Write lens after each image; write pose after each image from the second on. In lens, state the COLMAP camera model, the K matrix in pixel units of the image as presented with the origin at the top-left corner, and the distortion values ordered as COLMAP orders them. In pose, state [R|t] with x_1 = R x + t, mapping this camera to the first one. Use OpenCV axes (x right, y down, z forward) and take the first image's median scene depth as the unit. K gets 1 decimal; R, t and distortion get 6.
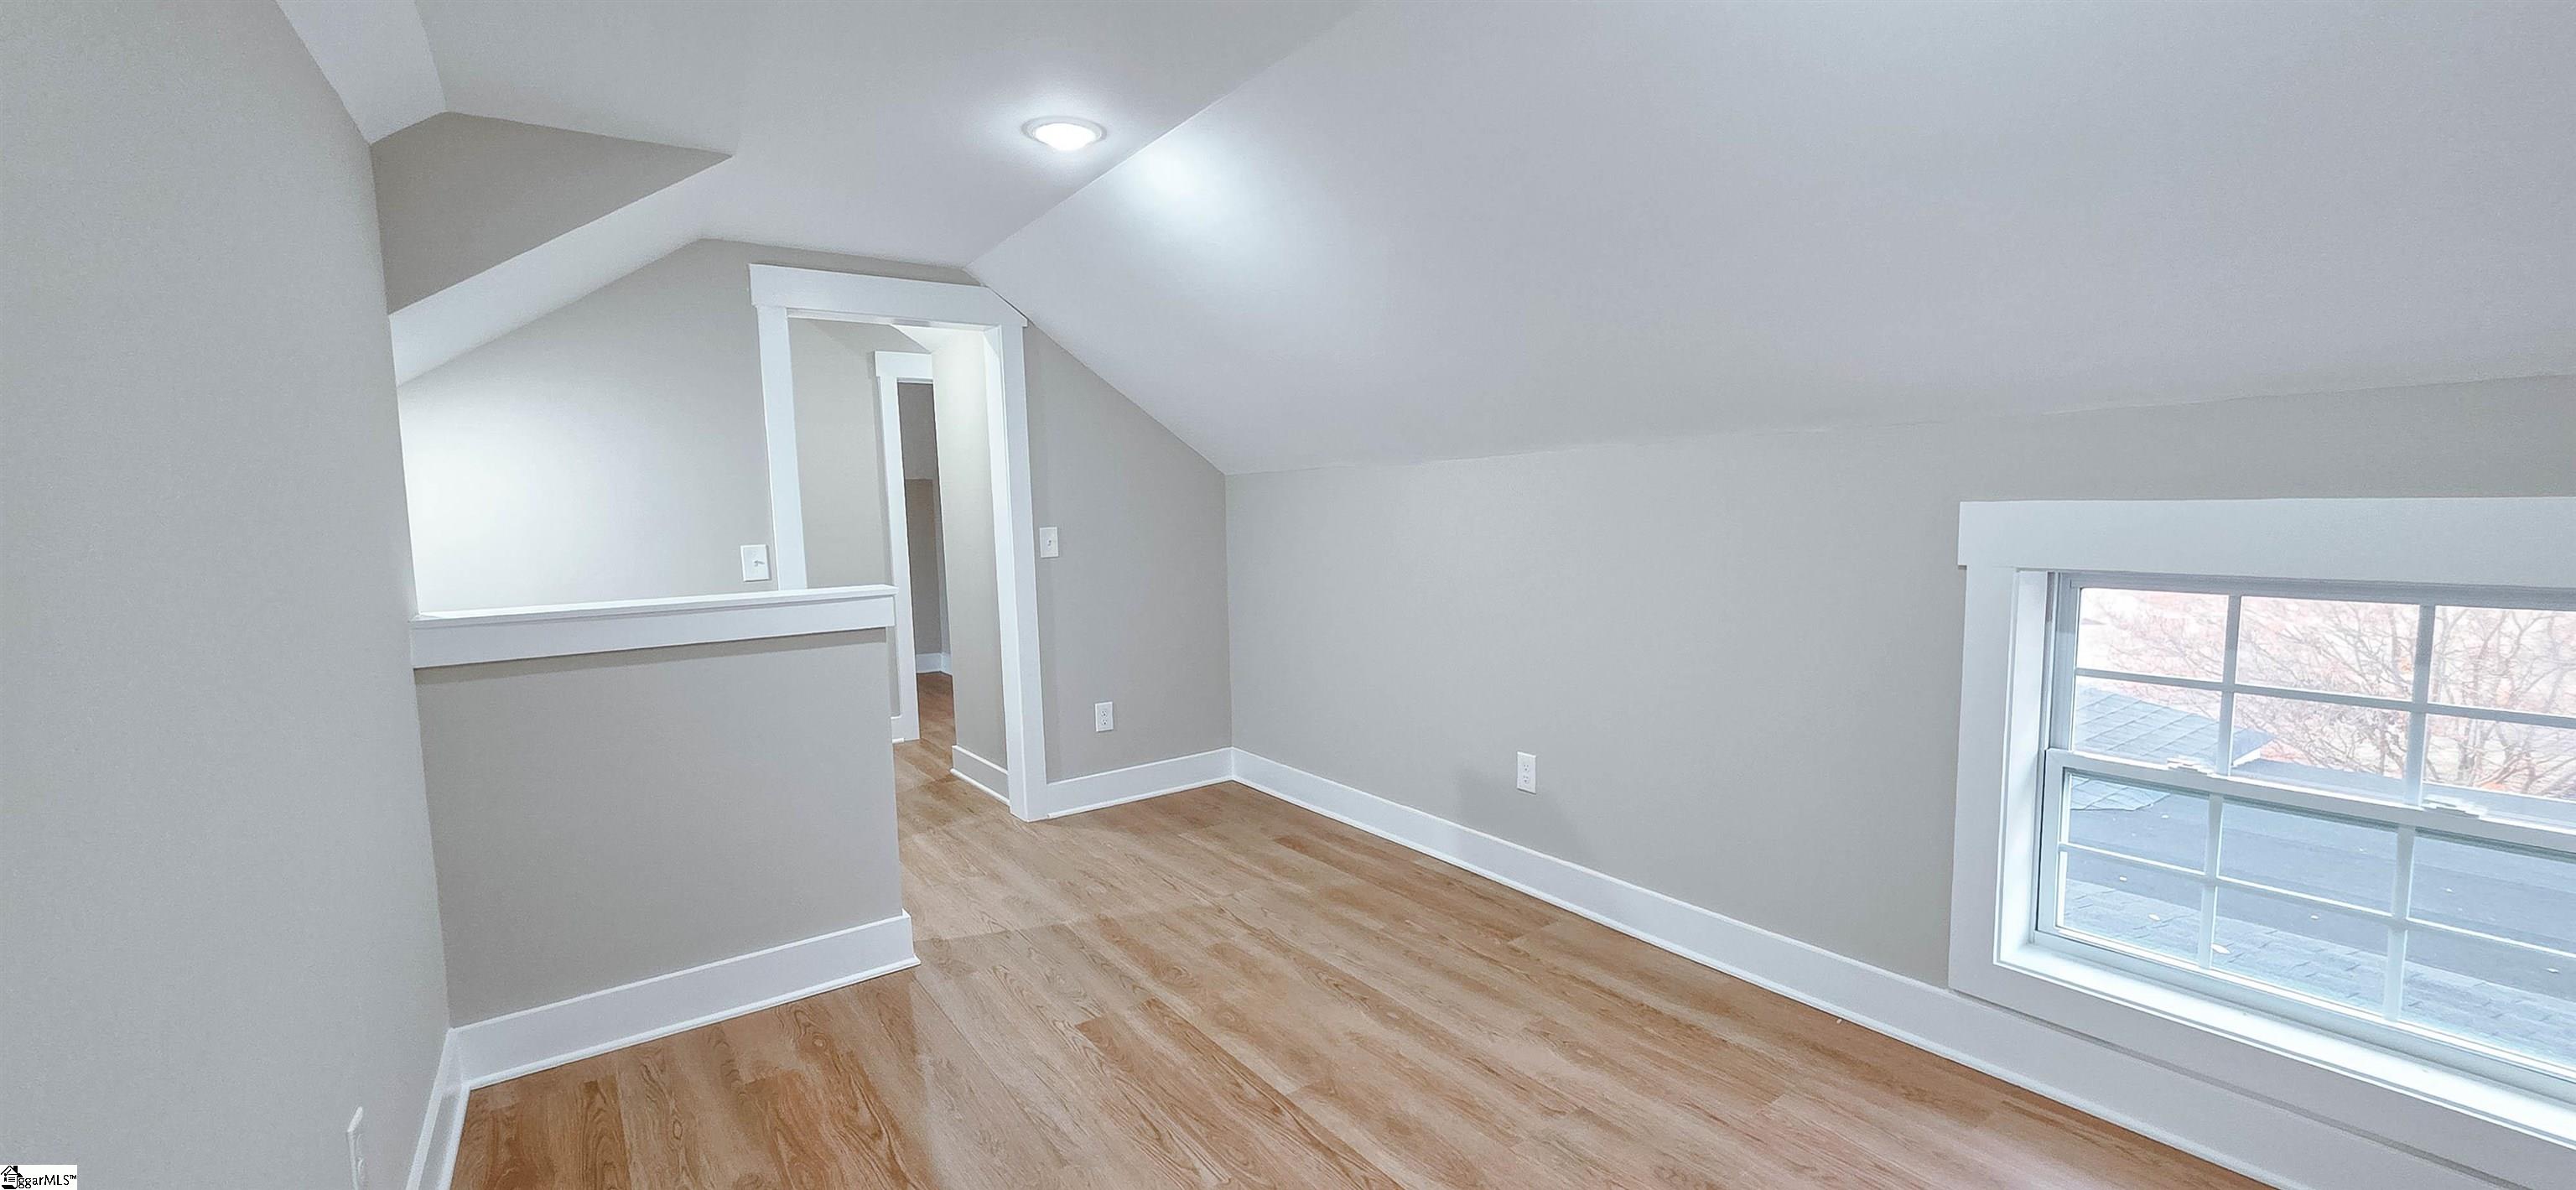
lens RADIAL K [[1035.8, 0, 1288.0], [0, 1035.8, 595.0], [0, 0, 1]] dist [0.002721, 0.000174]
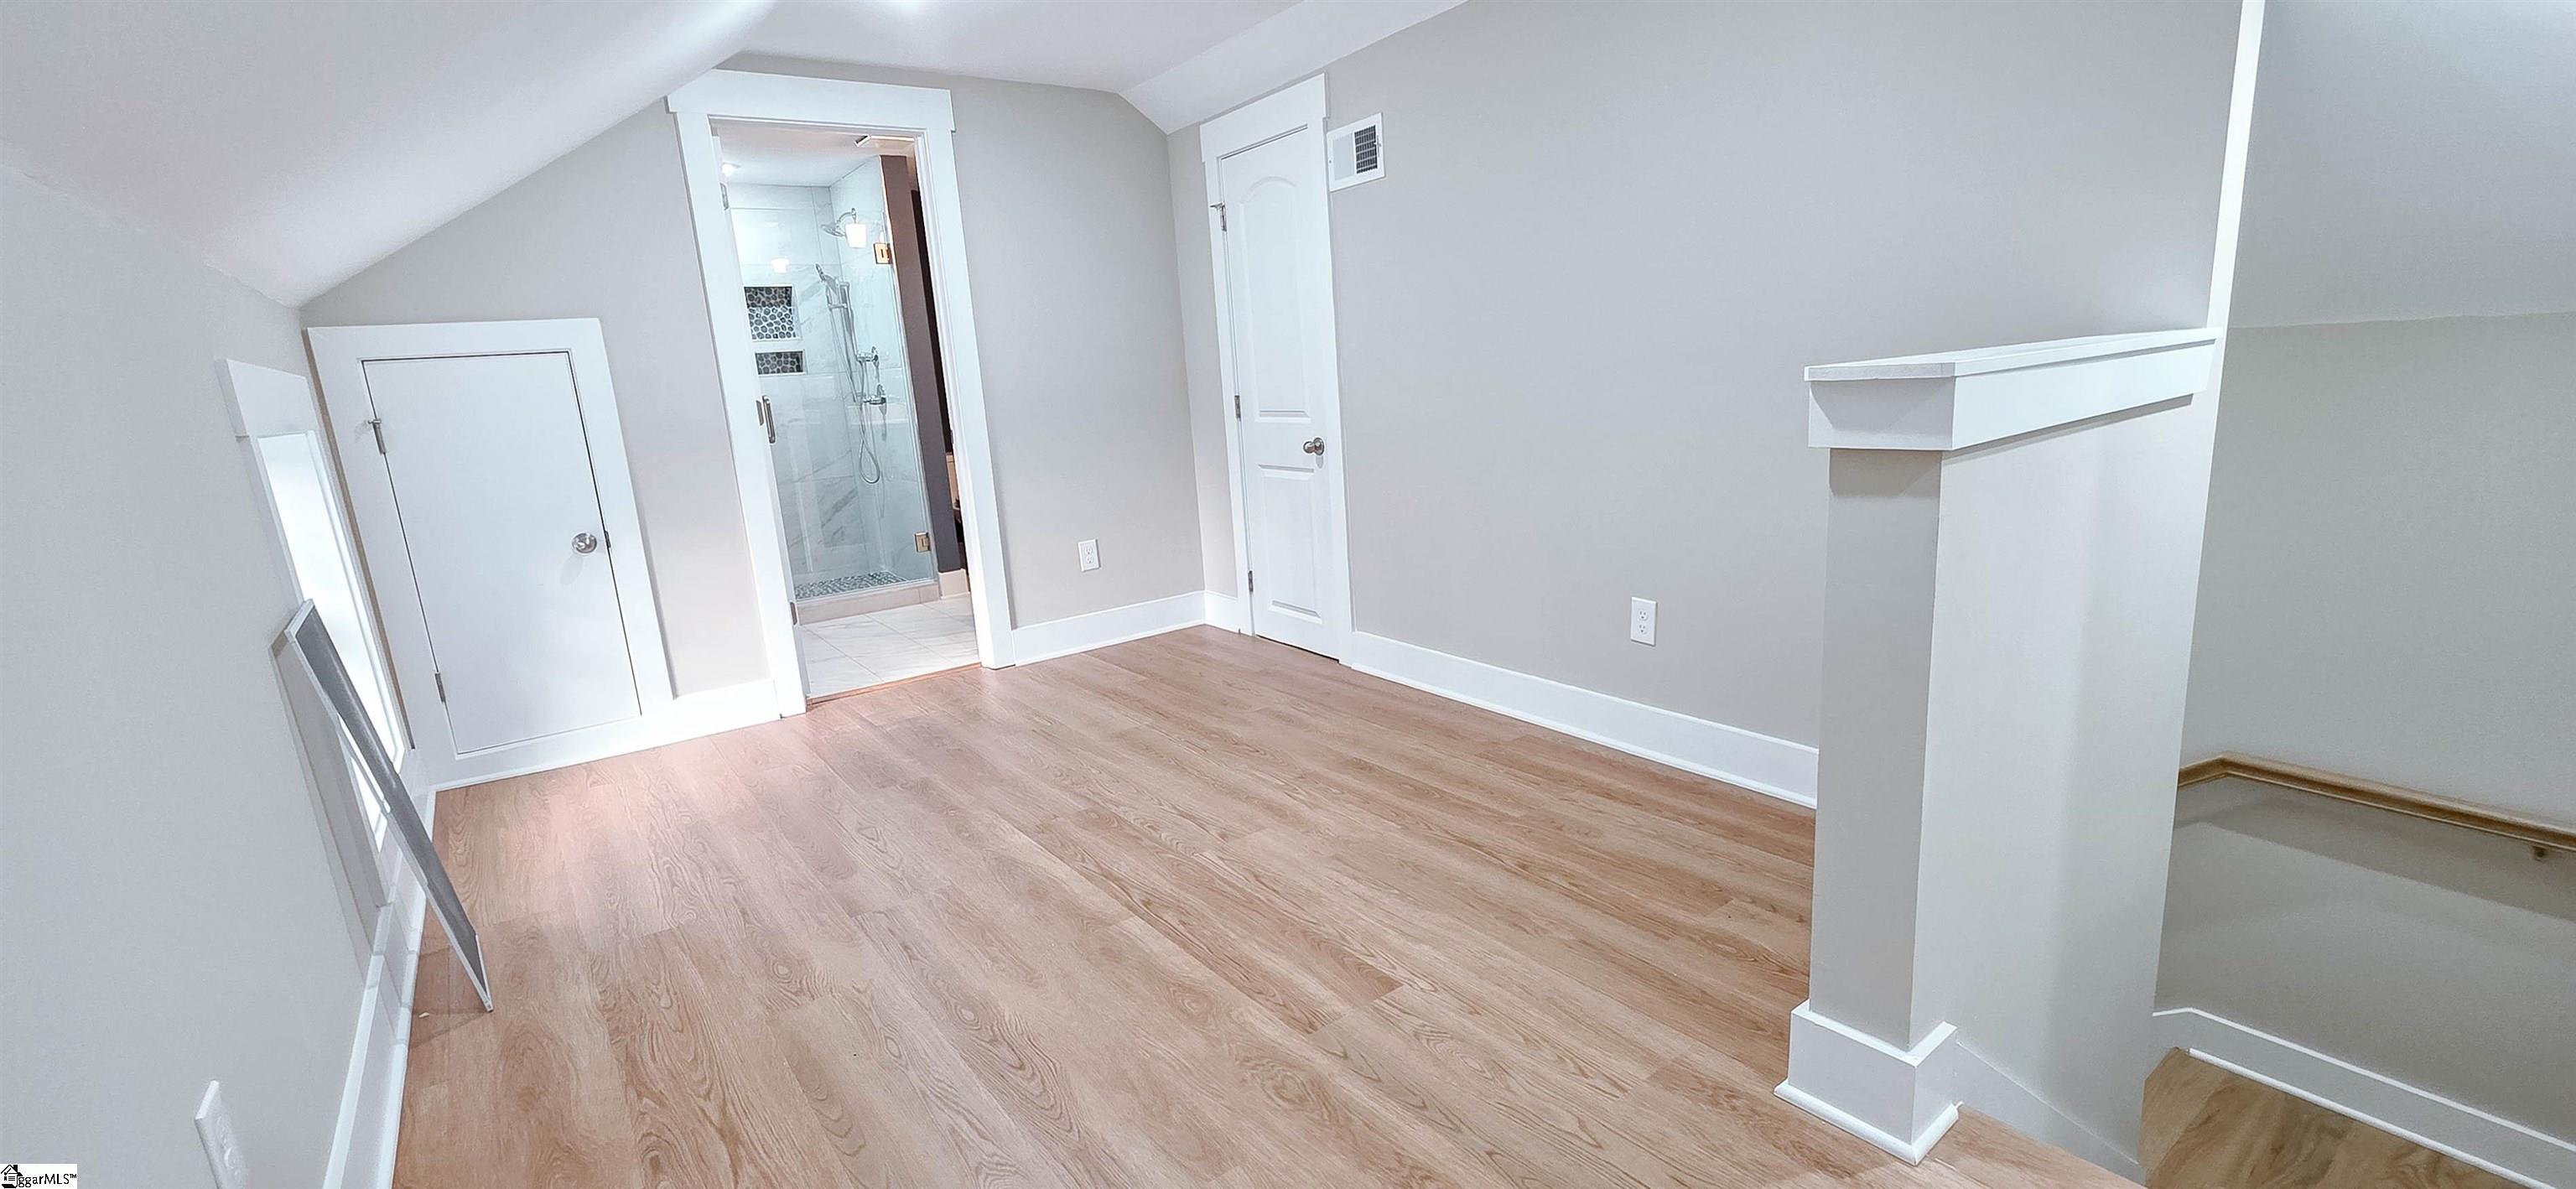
lens RADIAL K [[1035.7, 0, 1288.0], [0, 1035.7, 594.5], [0, 0, 1]] dist [0.002721, 0.000174]
pose [[-0.995344, 0.095808, -0.010591, -0.150543], [0.087826, 0.946684, 0.309961, -0.084519], [0.039723, 0.307587, -0.950690, 1.686729]]
